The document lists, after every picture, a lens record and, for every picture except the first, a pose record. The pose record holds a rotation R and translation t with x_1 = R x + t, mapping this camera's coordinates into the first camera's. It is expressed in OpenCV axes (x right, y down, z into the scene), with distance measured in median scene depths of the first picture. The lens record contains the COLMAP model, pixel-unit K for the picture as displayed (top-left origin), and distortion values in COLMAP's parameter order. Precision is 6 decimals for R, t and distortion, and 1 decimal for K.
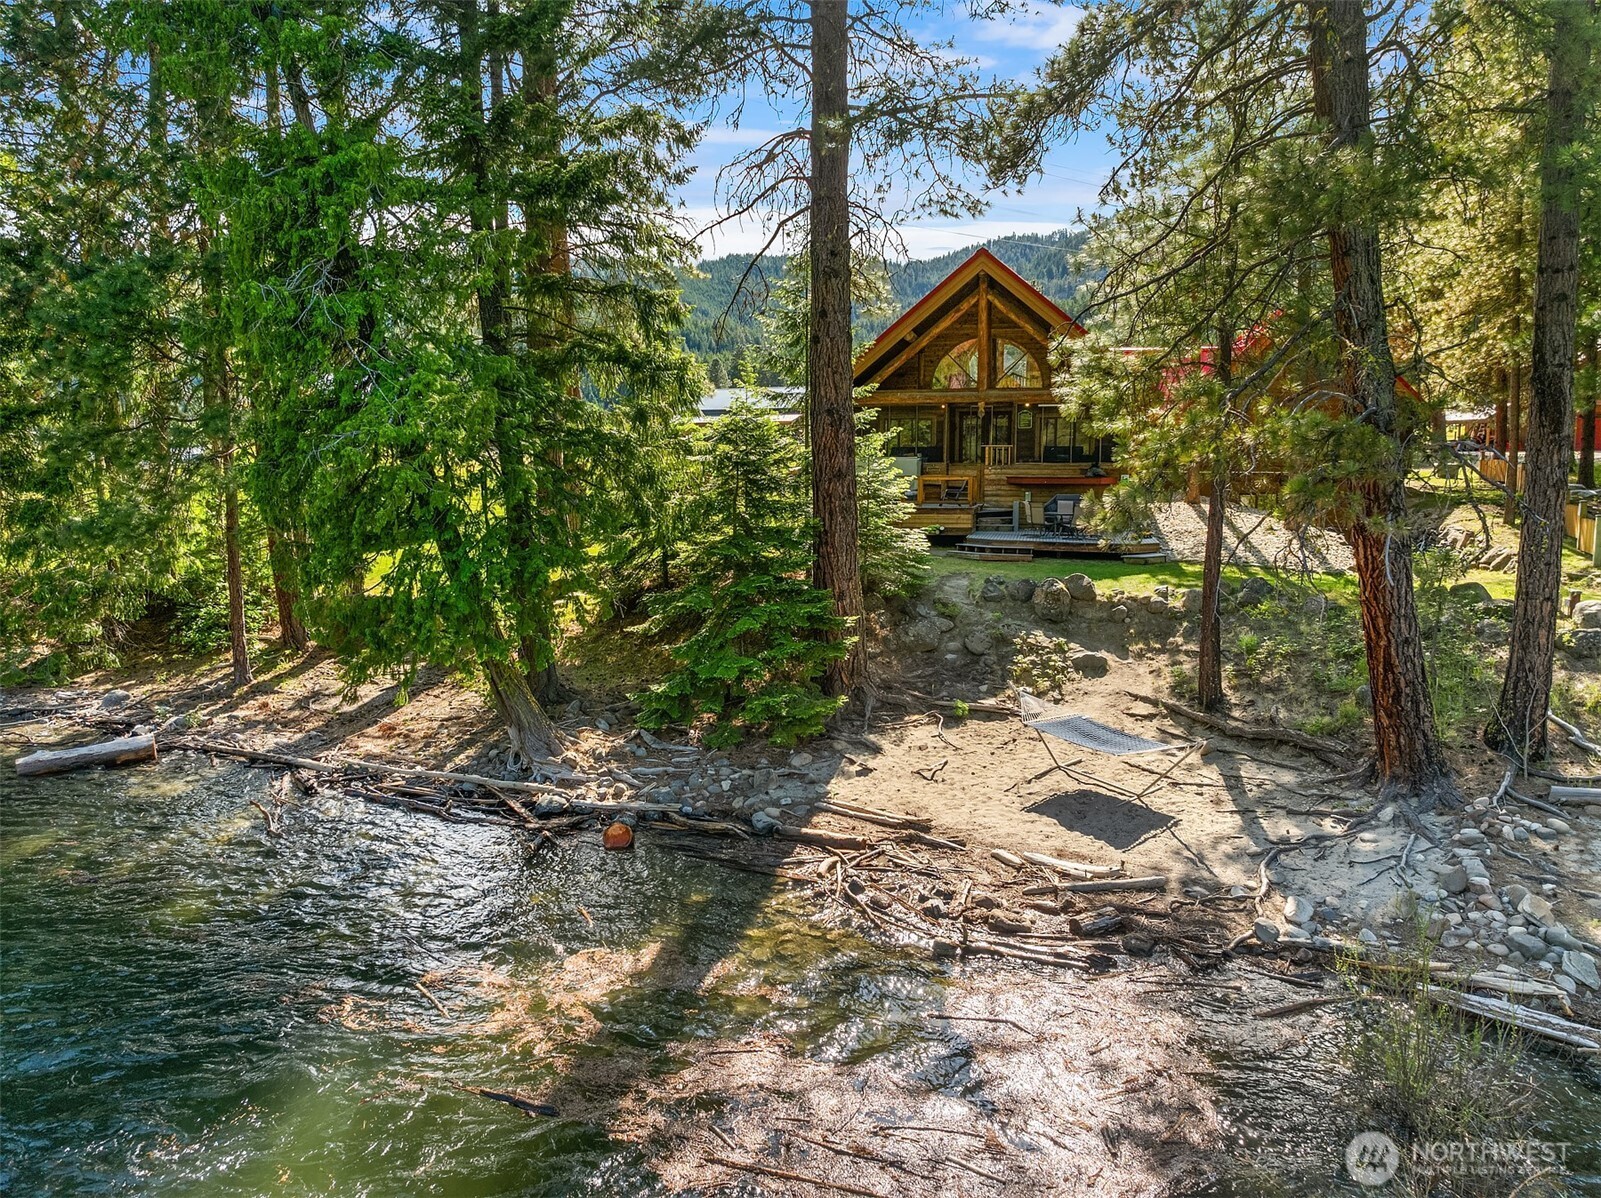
lens RADIAL K [[1151.4, 0, 800.5], [0, 1151.4, 599.0], [0, 0, 1]] dist [-0.007081, -0.005359]
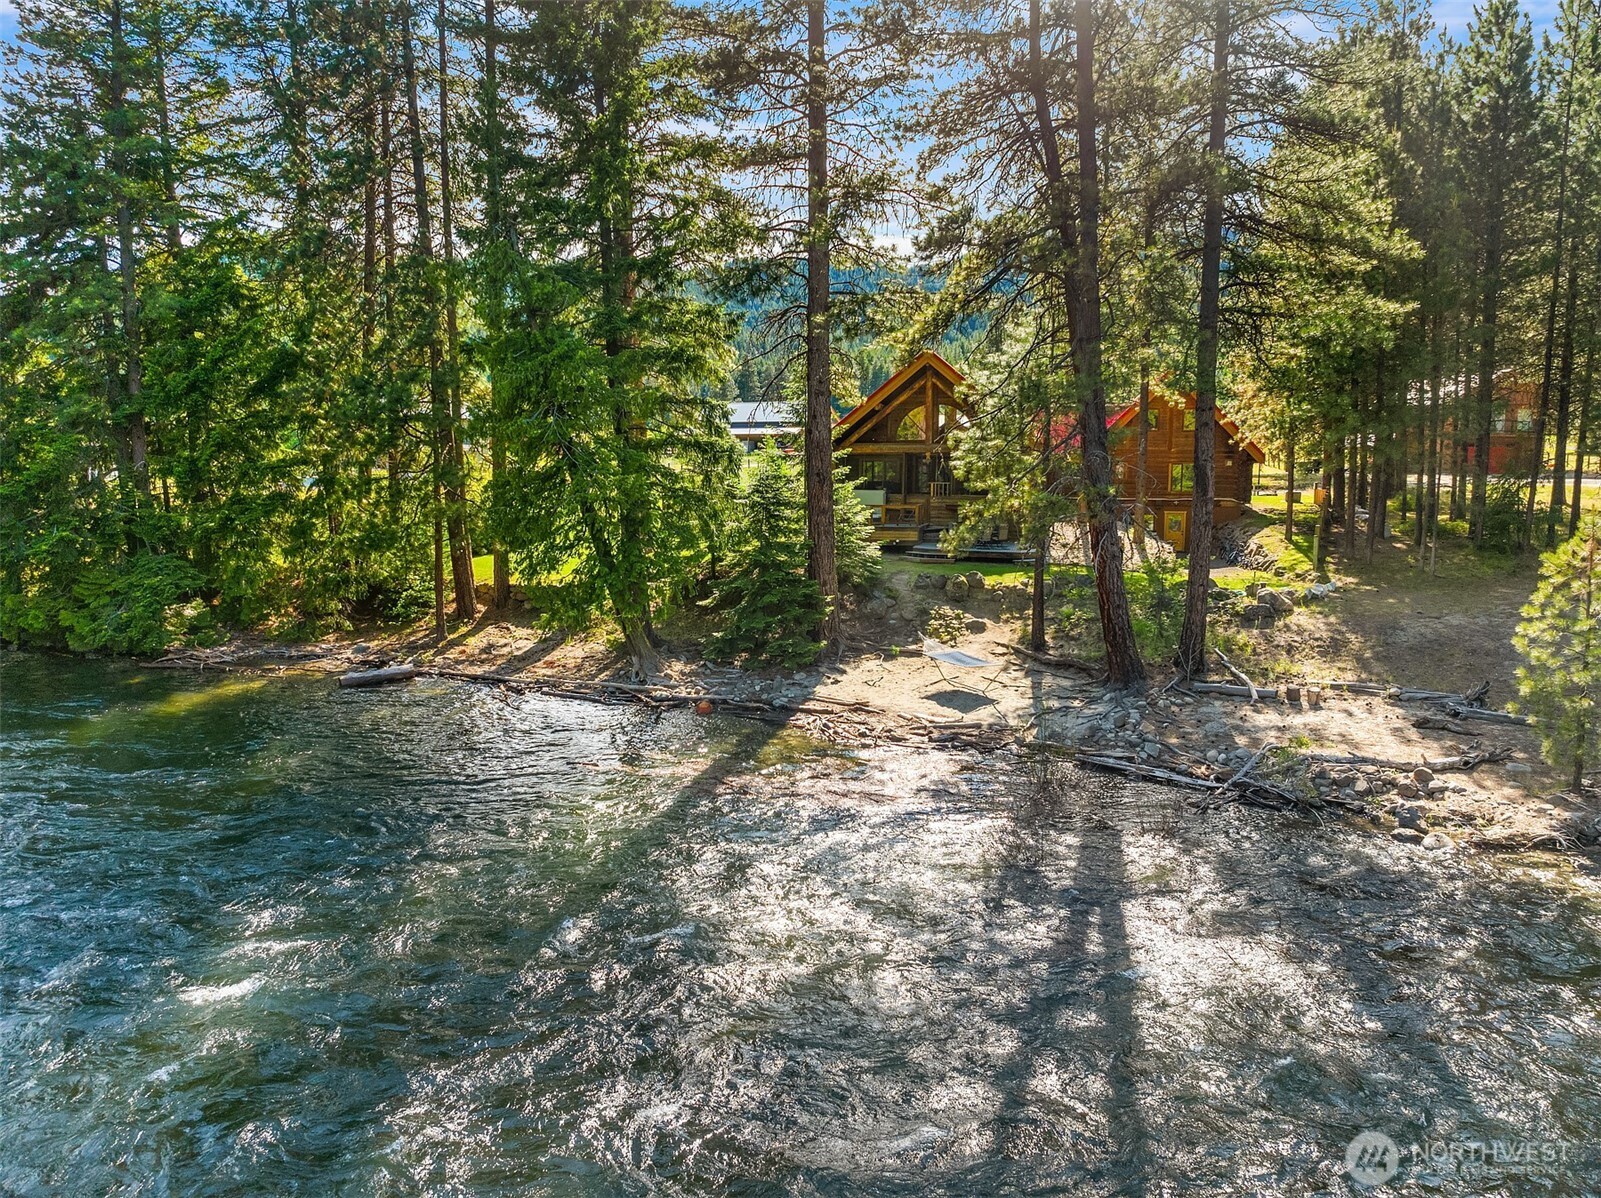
lens RADIAL K [[1151.4, 0, 800.5], [0, 1151.4, 599.0], [0, 0, 1]] dist [-0.007081, -0.005359]
pose [[0.999982, 0.005245, -0.002938, 0.005818], [-0.005249, 0.999985, -0.001423, 0.022973], [0.002930, 0.001438, 0.999995, -0.692124]]
